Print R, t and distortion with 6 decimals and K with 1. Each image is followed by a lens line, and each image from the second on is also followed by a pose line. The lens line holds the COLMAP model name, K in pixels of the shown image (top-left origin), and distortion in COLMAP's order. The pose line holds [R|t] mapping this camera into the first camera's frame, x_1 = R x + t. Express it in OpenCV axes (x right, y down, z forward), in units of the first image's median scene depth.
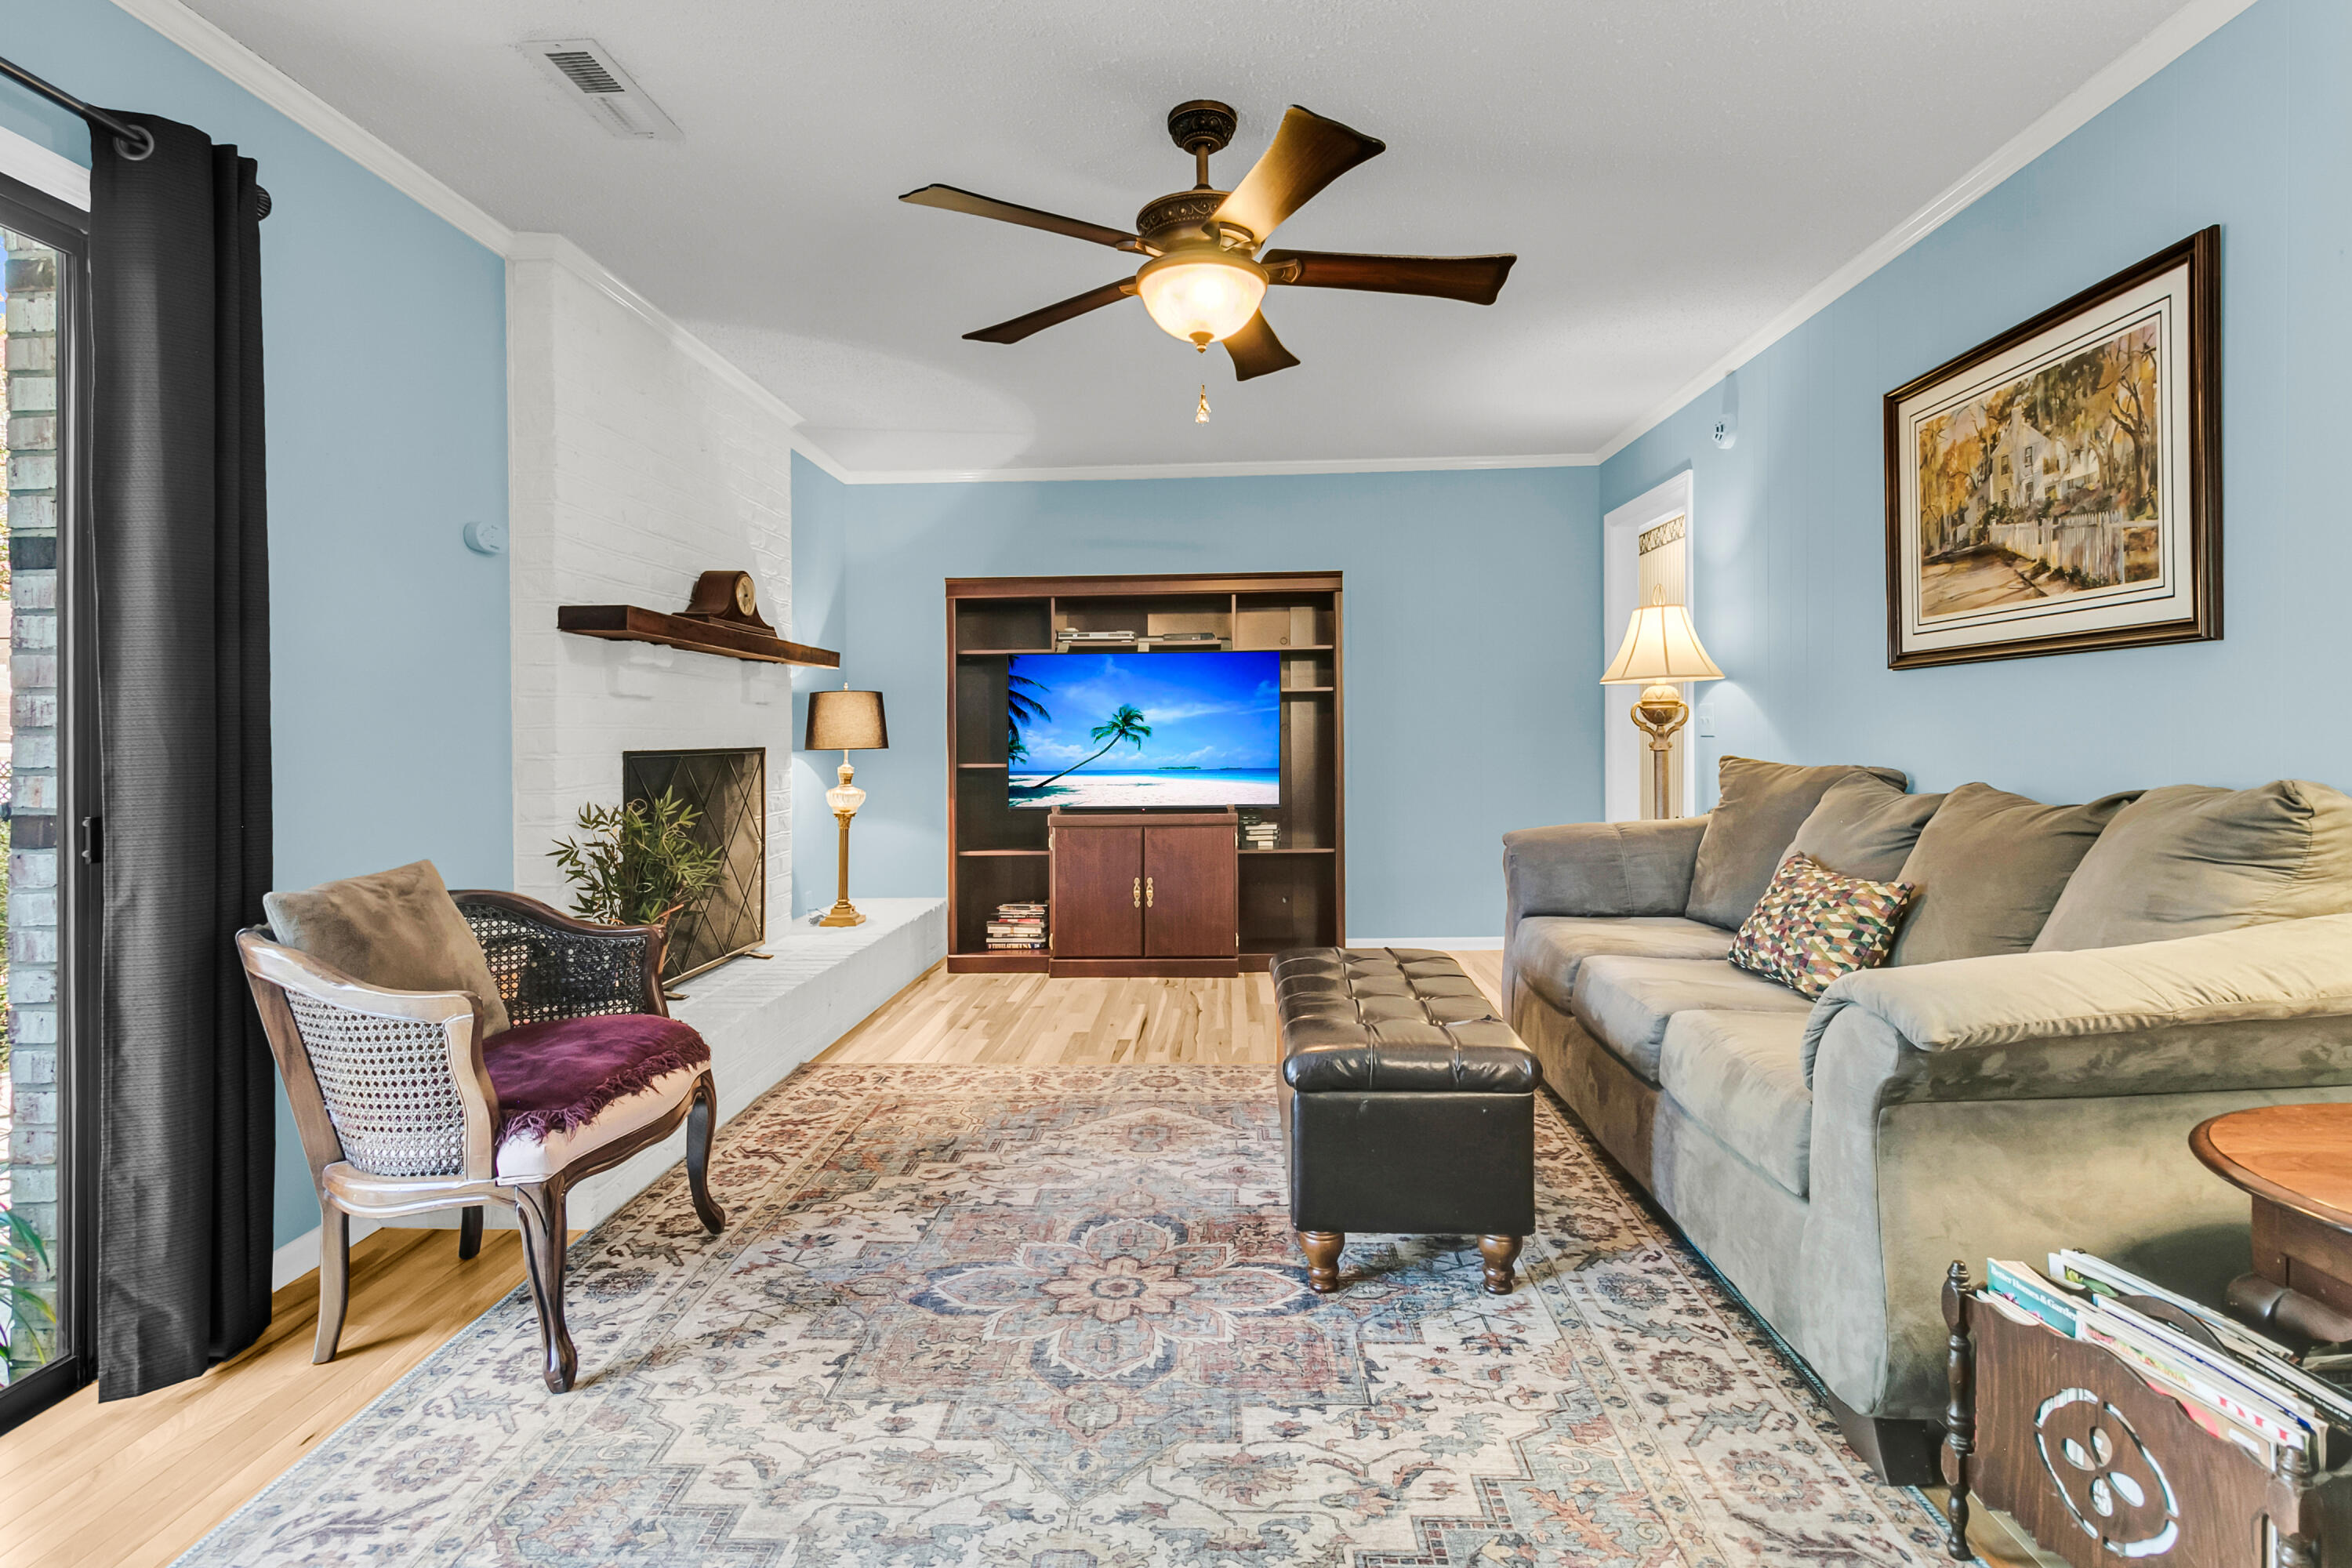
lens RADIAL K [[1111.1, 0, 1190.0], [0, 1111.1, 720.9], [0, 0, 1]] dist [0.003353, 0.000941]
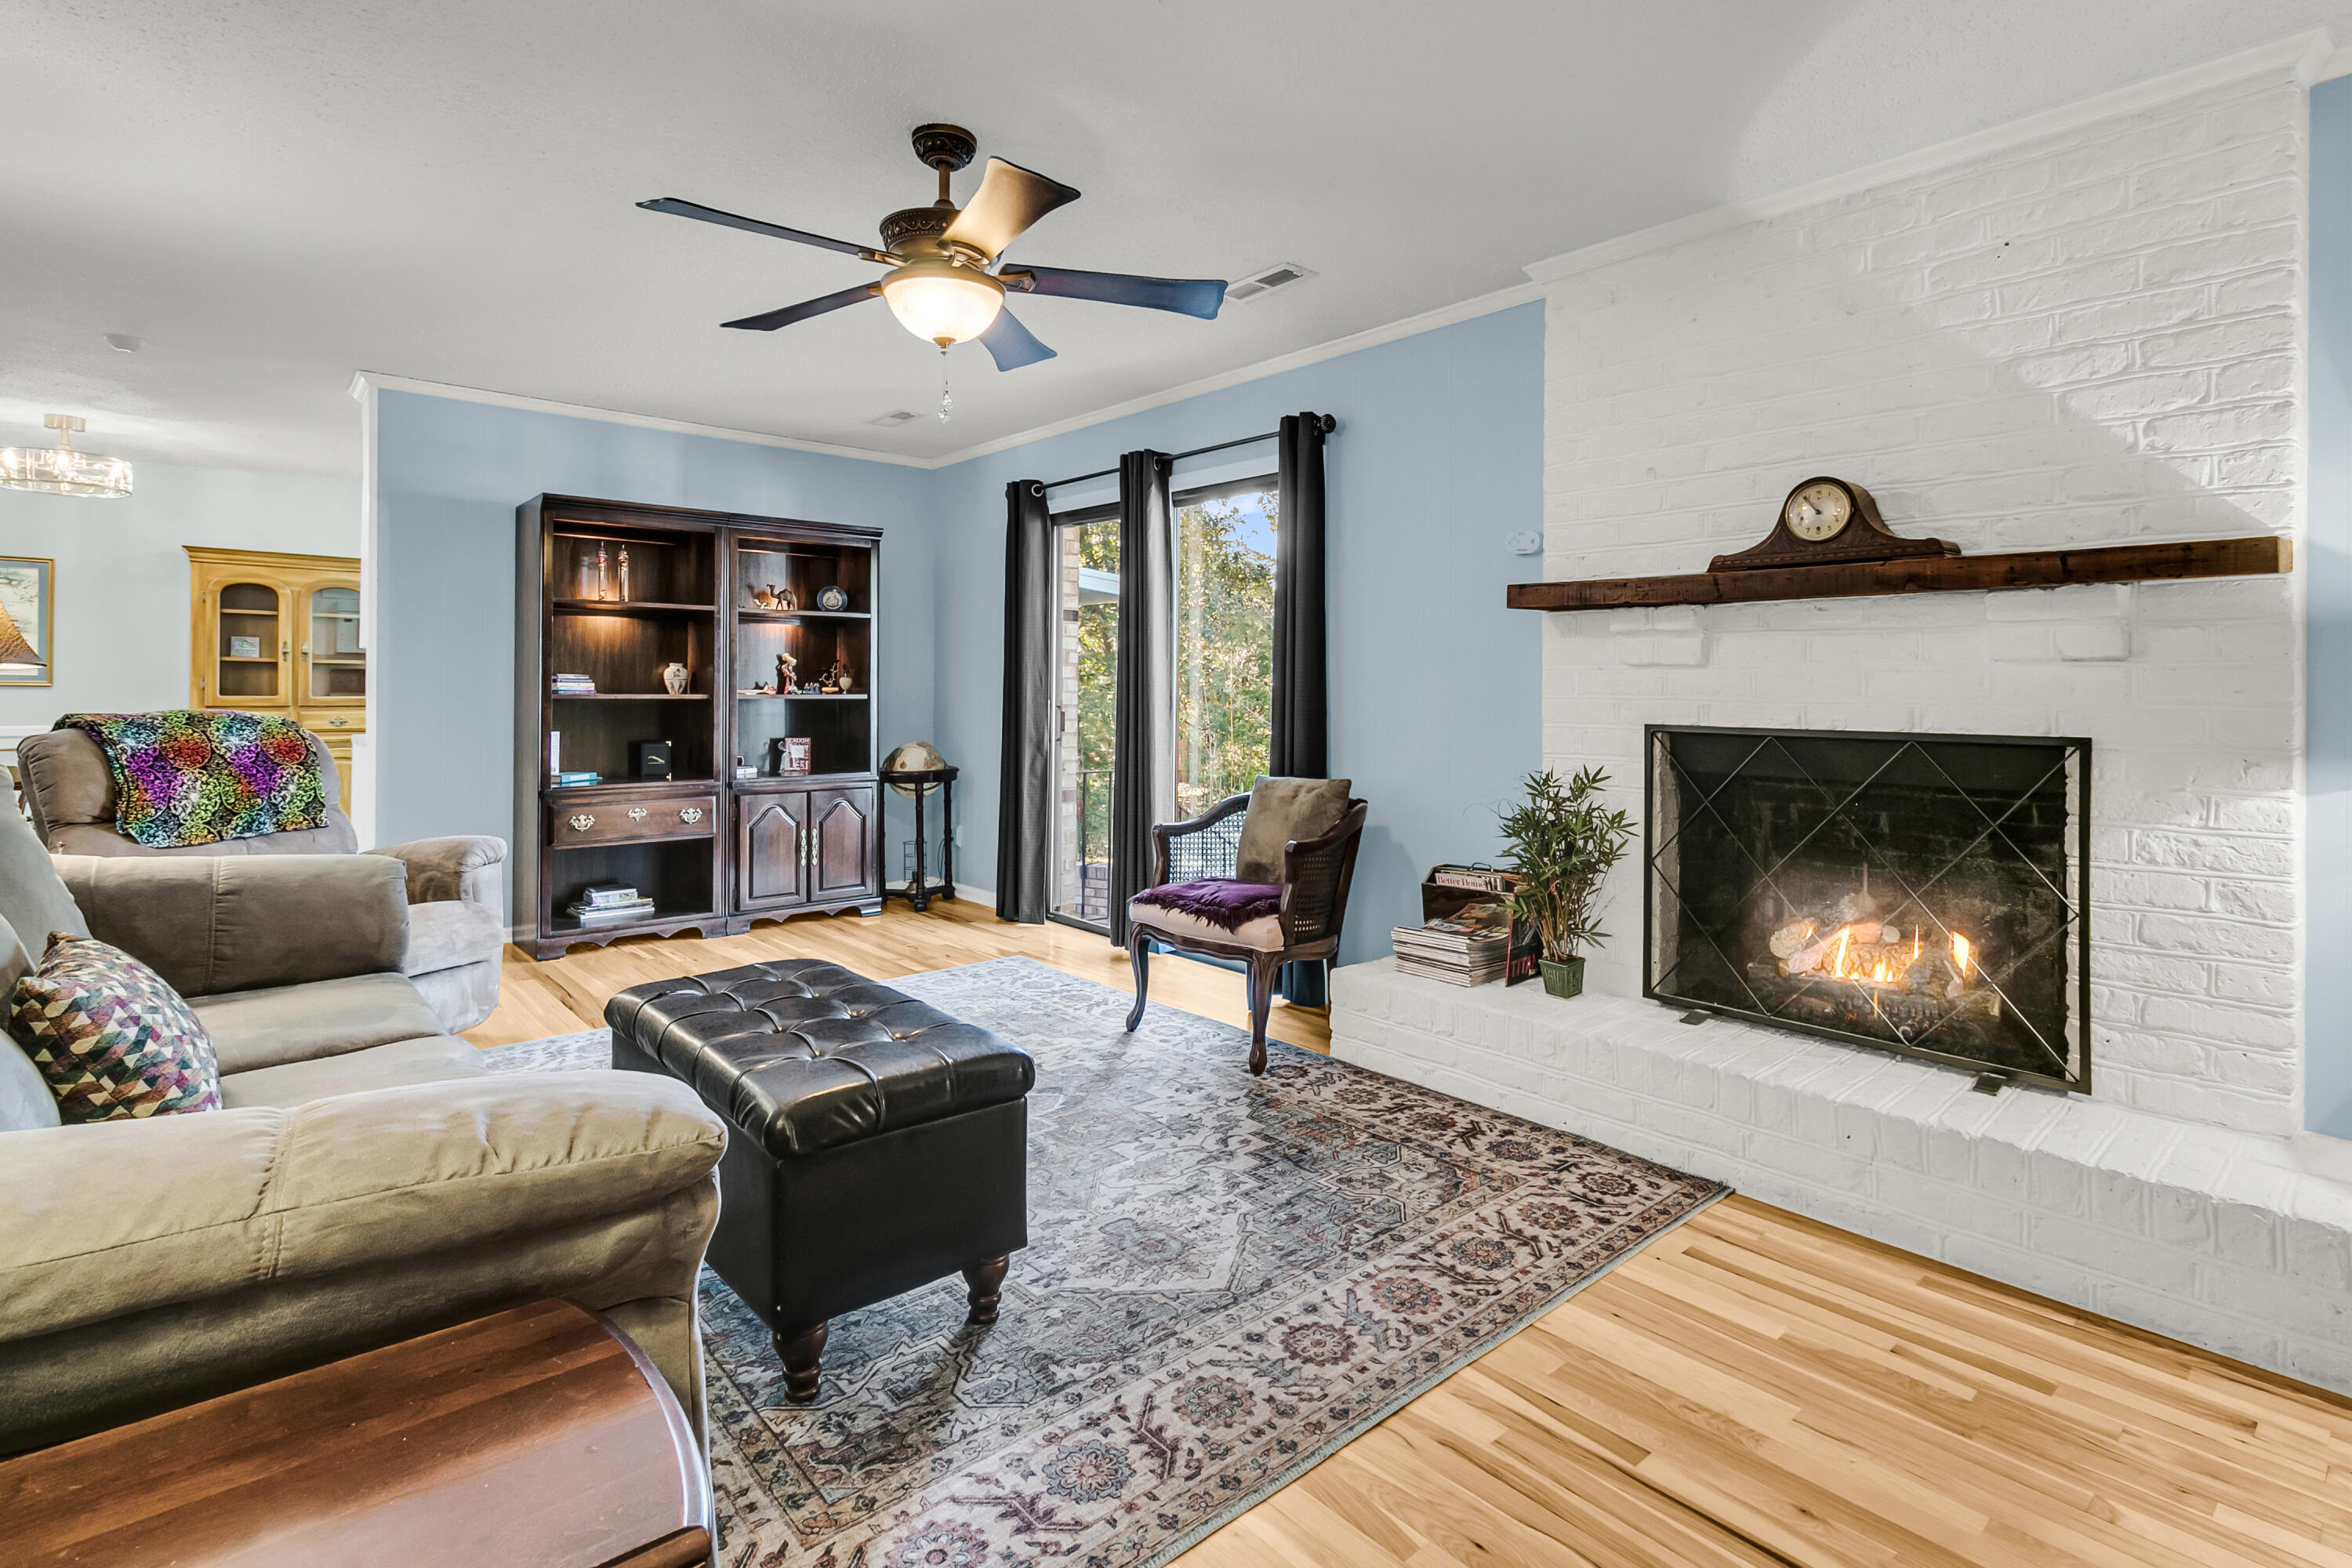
lens RADIAL K [[1128.7, 0, 1165.7], [0, 1128.7, 682.1], [0, 0, 1]] dist [-0.000064, -0.000294]
pose [[-0.729228, 0.000193, -0.684270, 0.584540], [0.005294, 0.999972, -0.005359, -0.007205], [0.684250, -0.007531, -0.729209, 1.910520]]
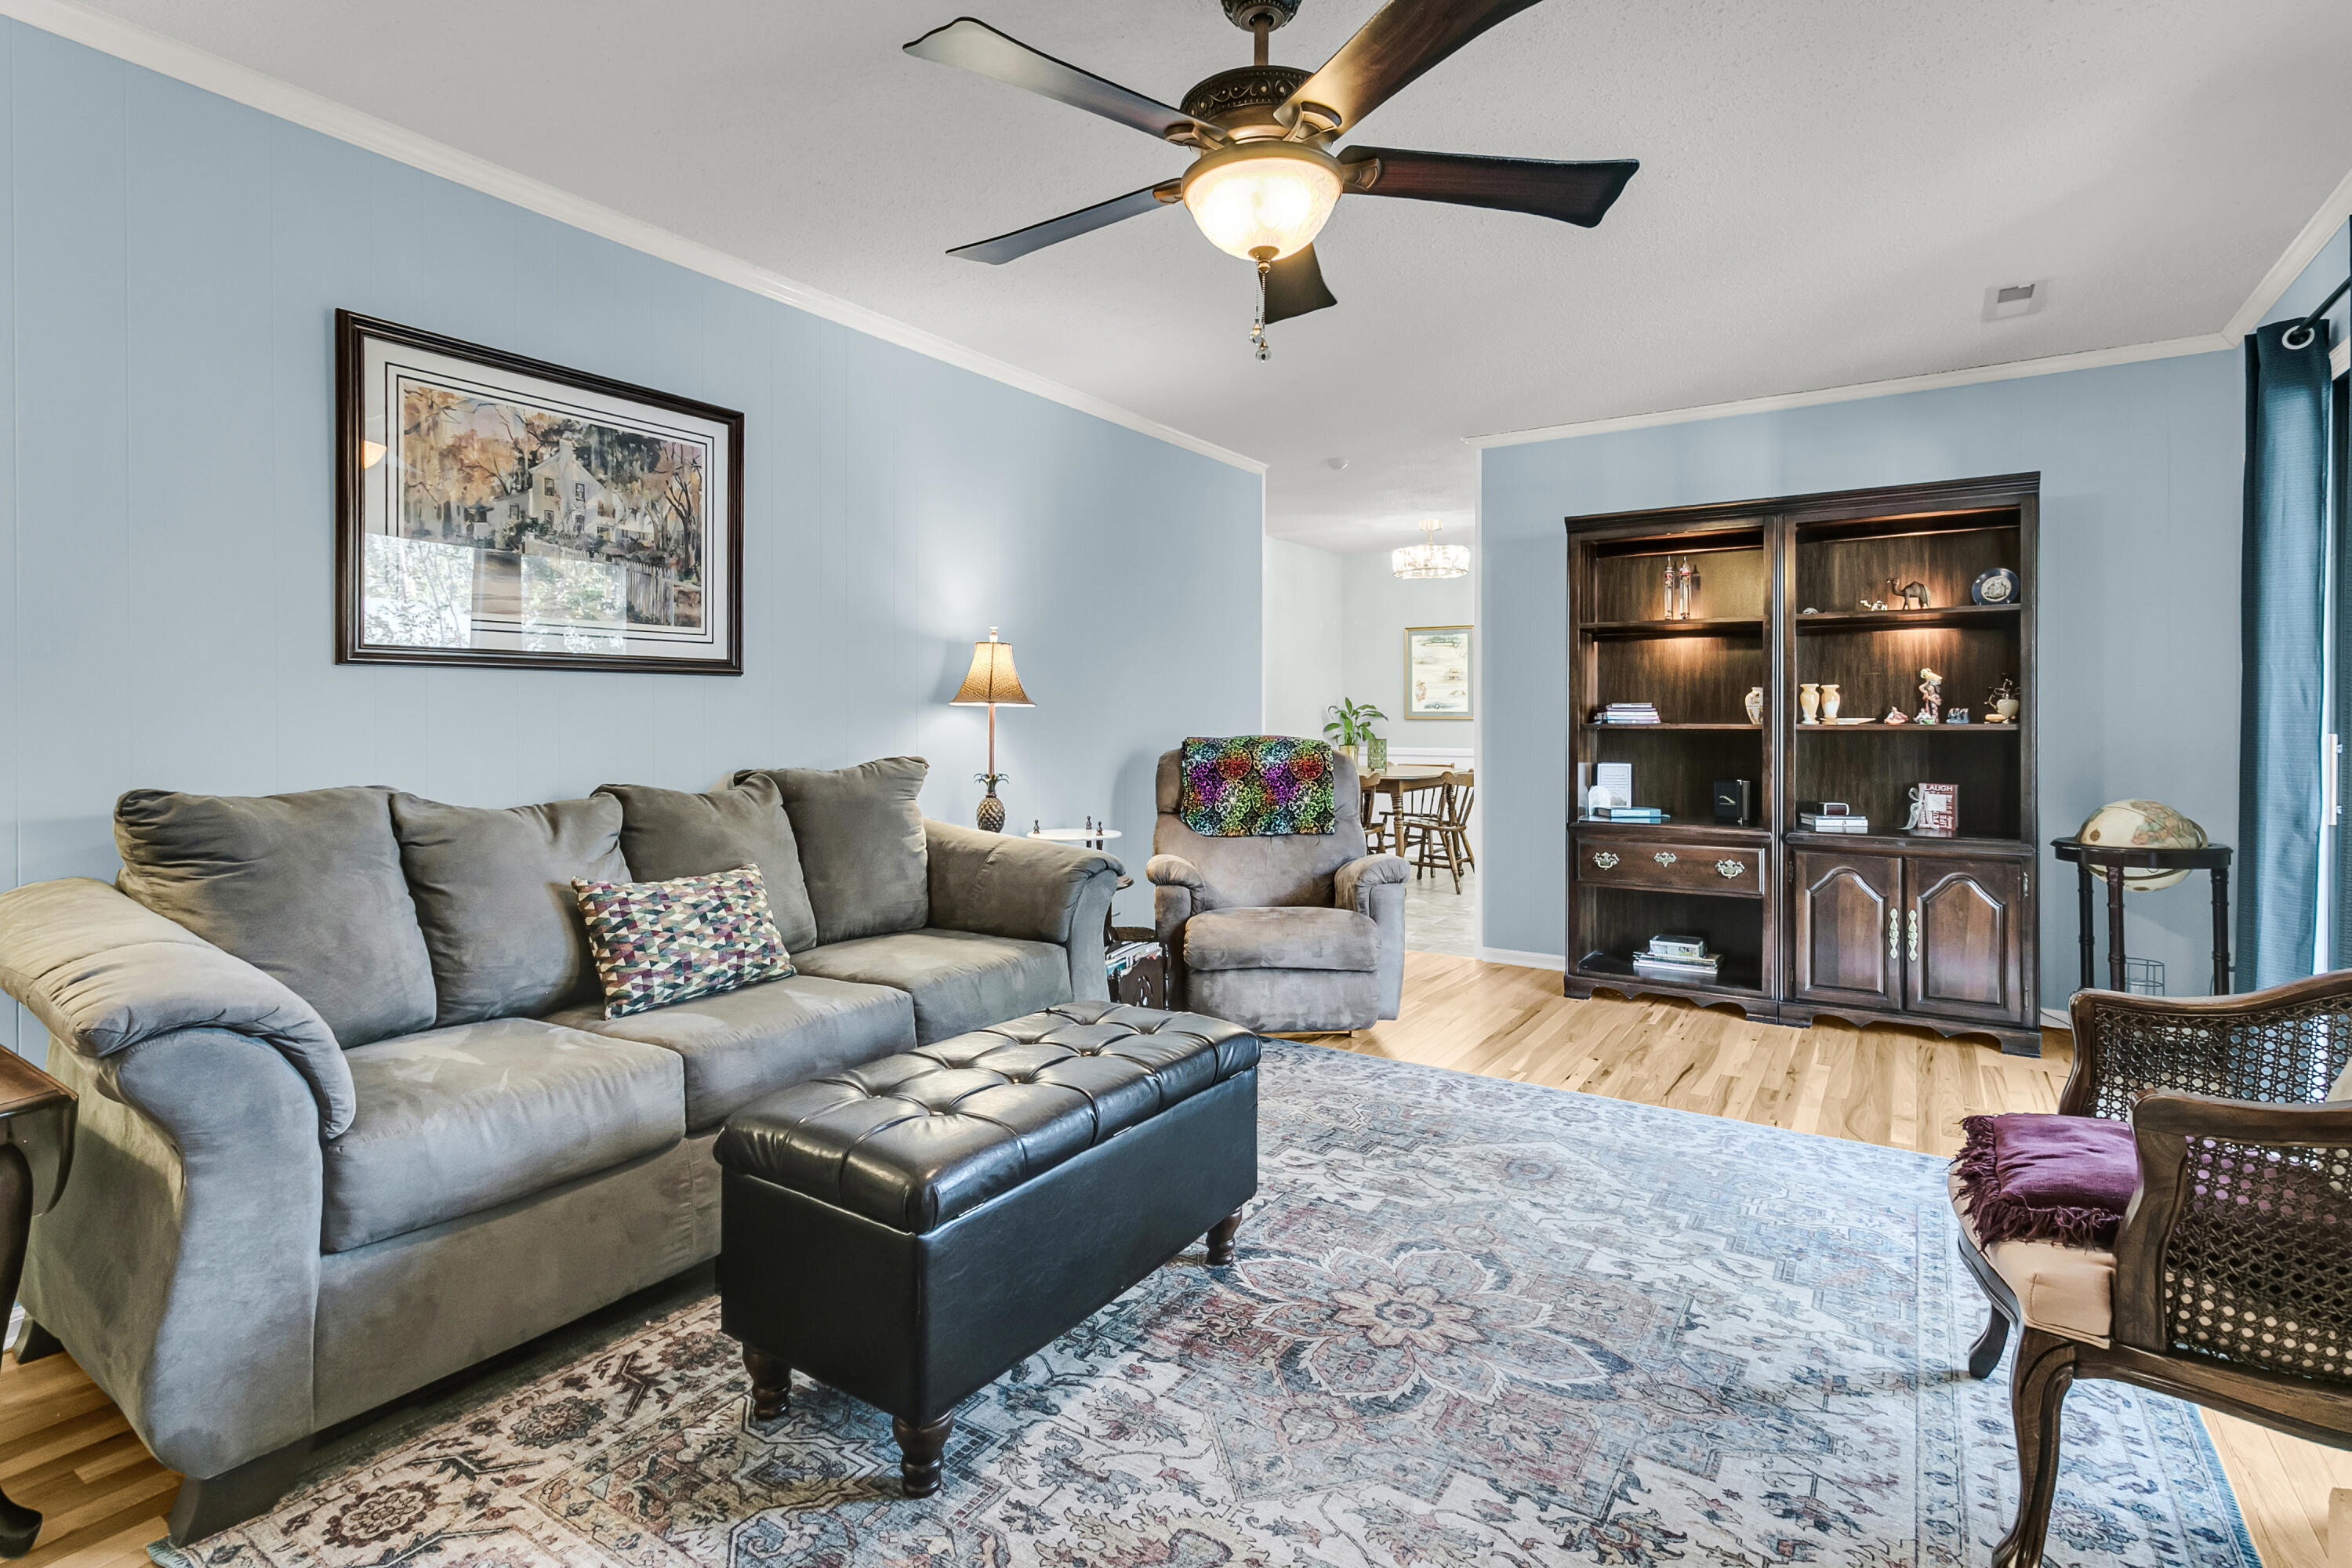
lens RADIAL K [[1129.4, 0, 1201.5], [0, 1129.4, 720.2], [0, 0, 1]] dist [0.001106, 0.000635]
pose [[-0.863278, 0.010082, 0.504627, -0.363289], [0.005954, 0.999934, -0.009794, 0.006194], [-0.504693, -0.005450, -0.863282, 1.711371]]
